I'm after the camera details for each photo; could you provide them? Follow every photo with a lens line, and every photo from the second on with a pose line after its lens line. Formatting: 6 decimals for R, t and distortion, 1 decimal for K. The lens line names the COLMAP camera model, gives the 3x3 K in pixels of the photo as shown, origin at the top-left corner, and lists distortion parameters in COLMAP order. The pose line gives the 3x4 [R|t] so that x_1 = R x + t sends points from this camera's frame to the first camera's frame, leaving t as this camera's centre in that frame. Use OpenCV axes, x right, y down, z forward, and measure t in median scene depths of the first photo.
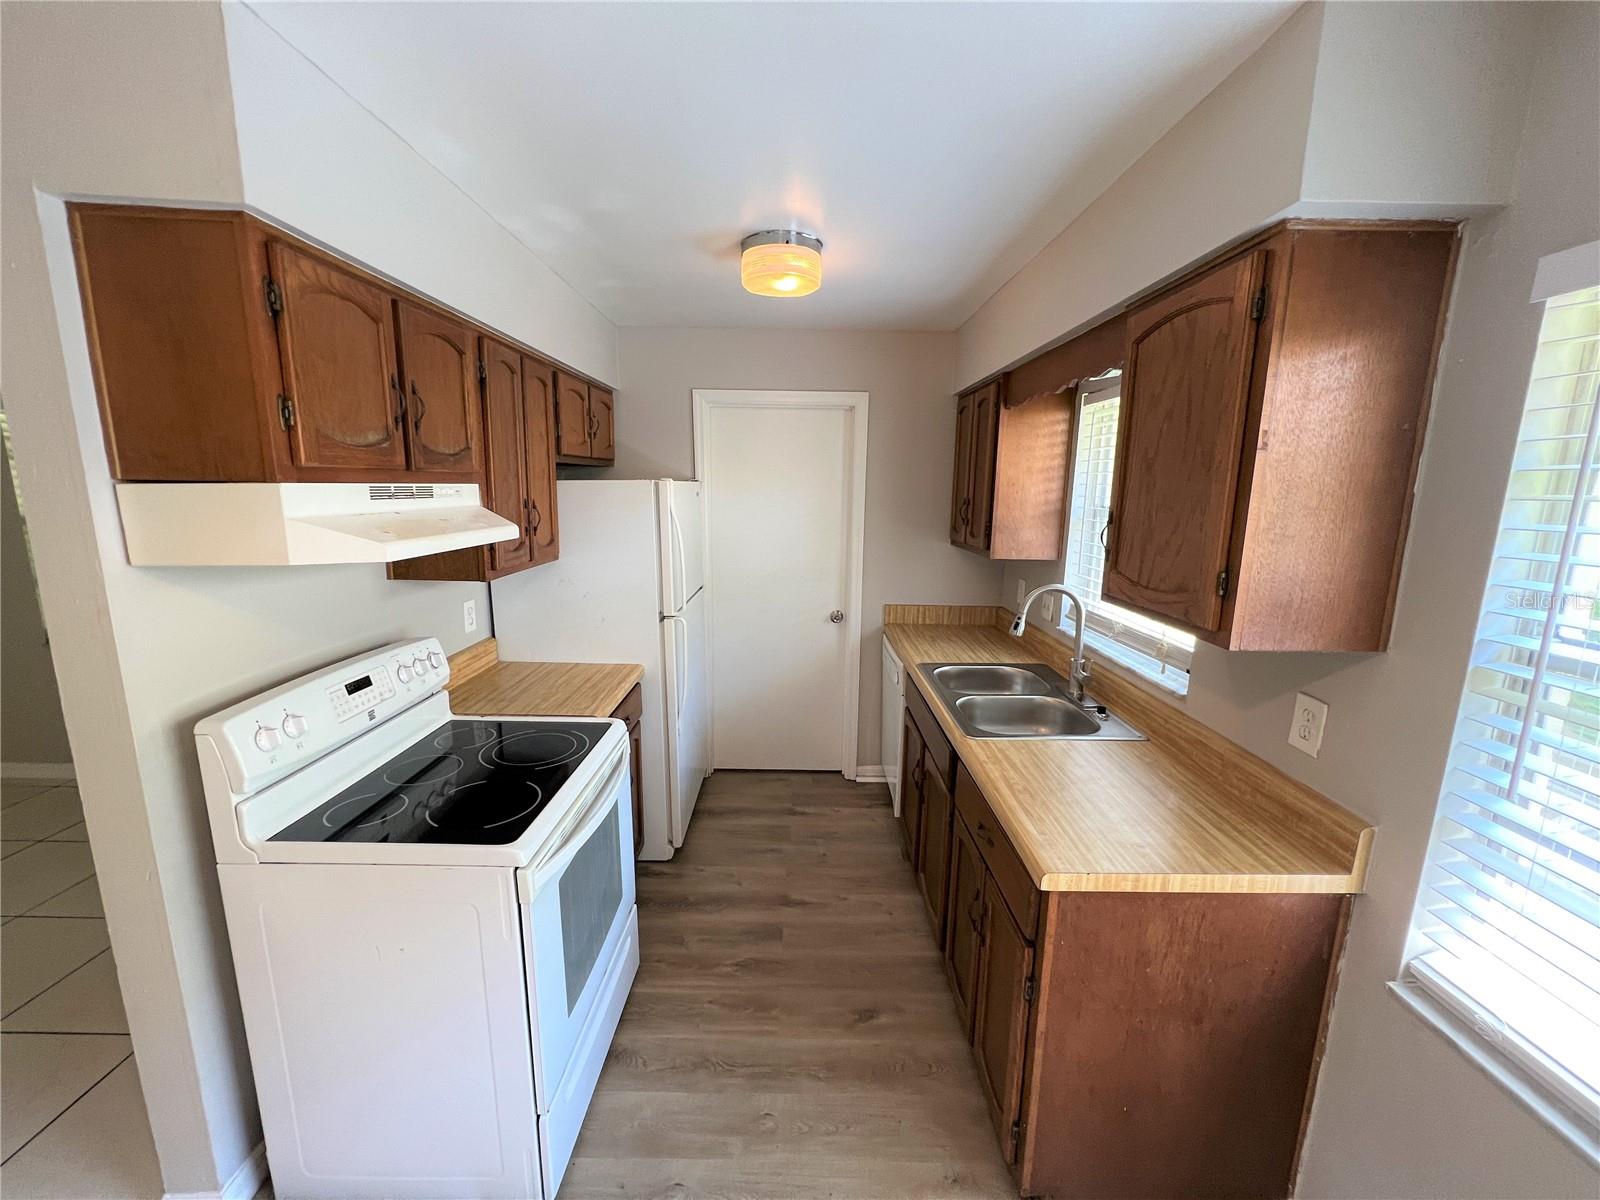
lens RADIAL K [[640.3, 0, 802.6], [0, 640.3, 601.9], [0, 0, 1]] dist [-0.002052, 0.000345]
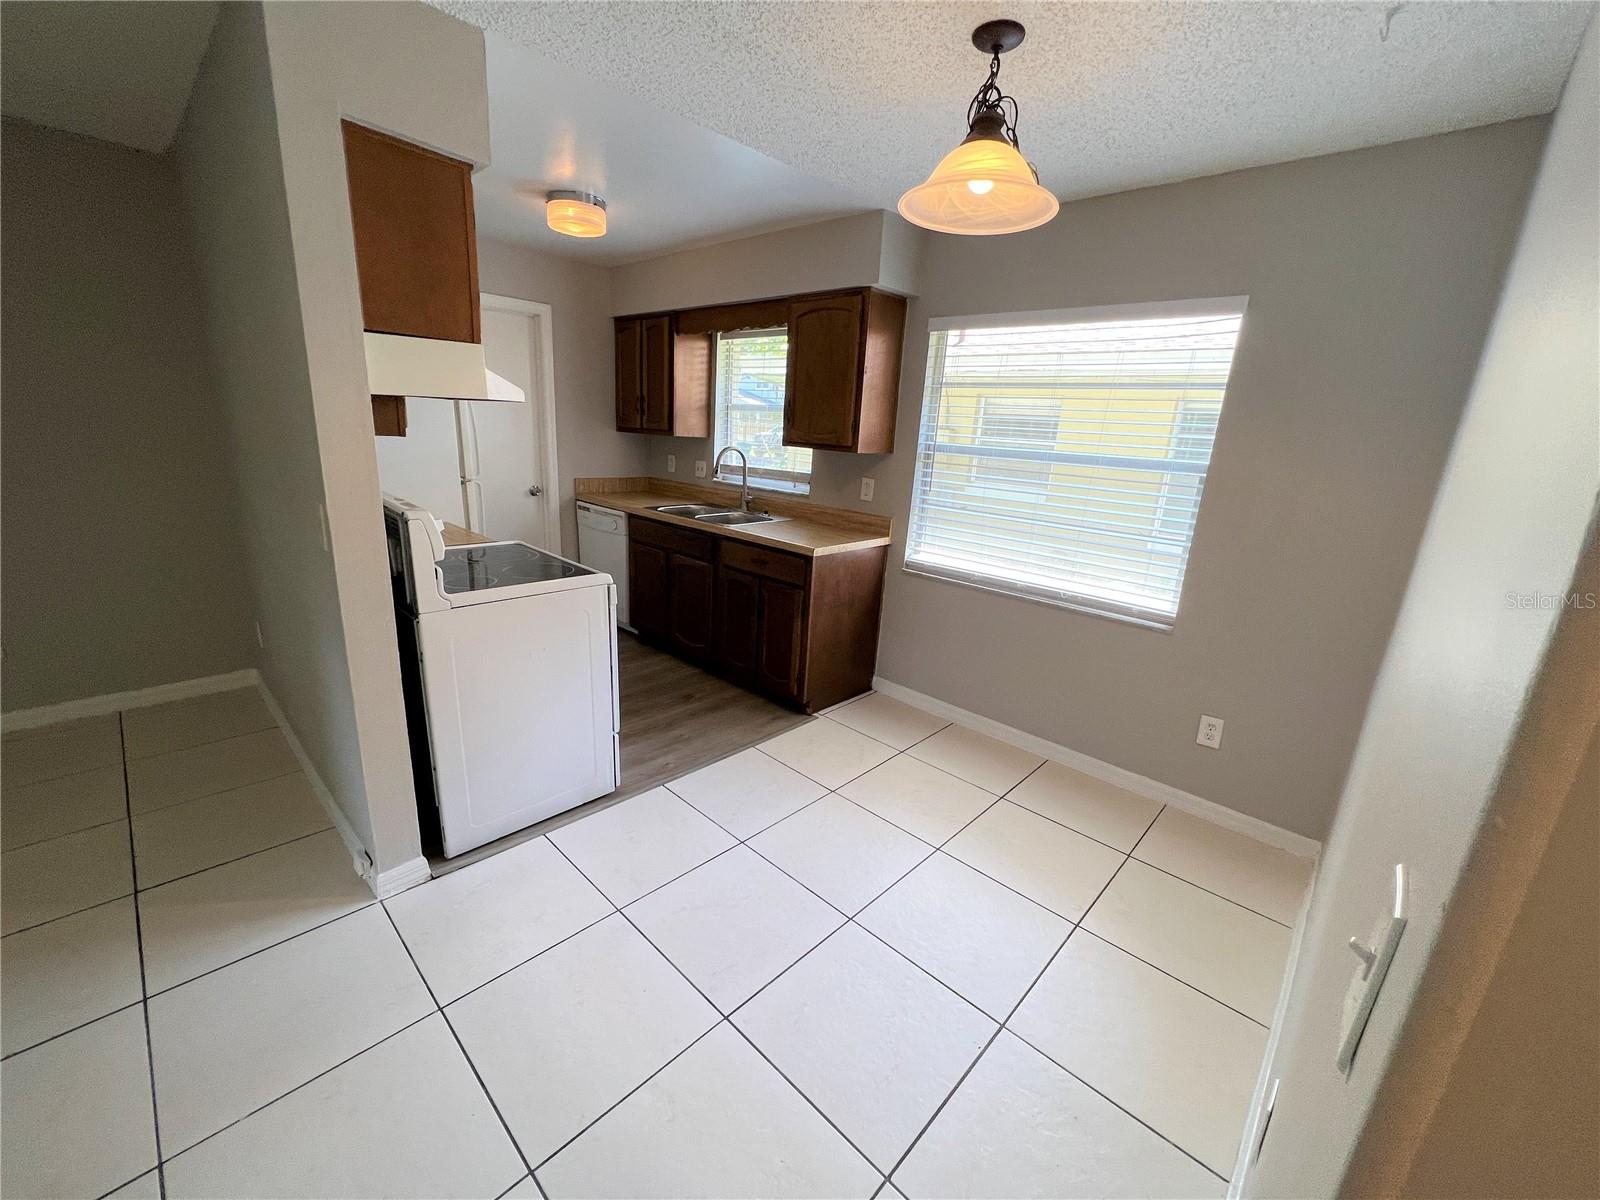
lens RADIAL K [[639.2, 0, 792.6], [0, 639.2, 603.9], [0, 0, 1]] dist [0.005691, -0.000230]
pose [[0.692516, -0.171434, 0.700737, -0.981299], [0.085471, 0.984010, 0.156268, 0.170002], [-0.716322, -0.048325, 0.696095, -0.441385]]
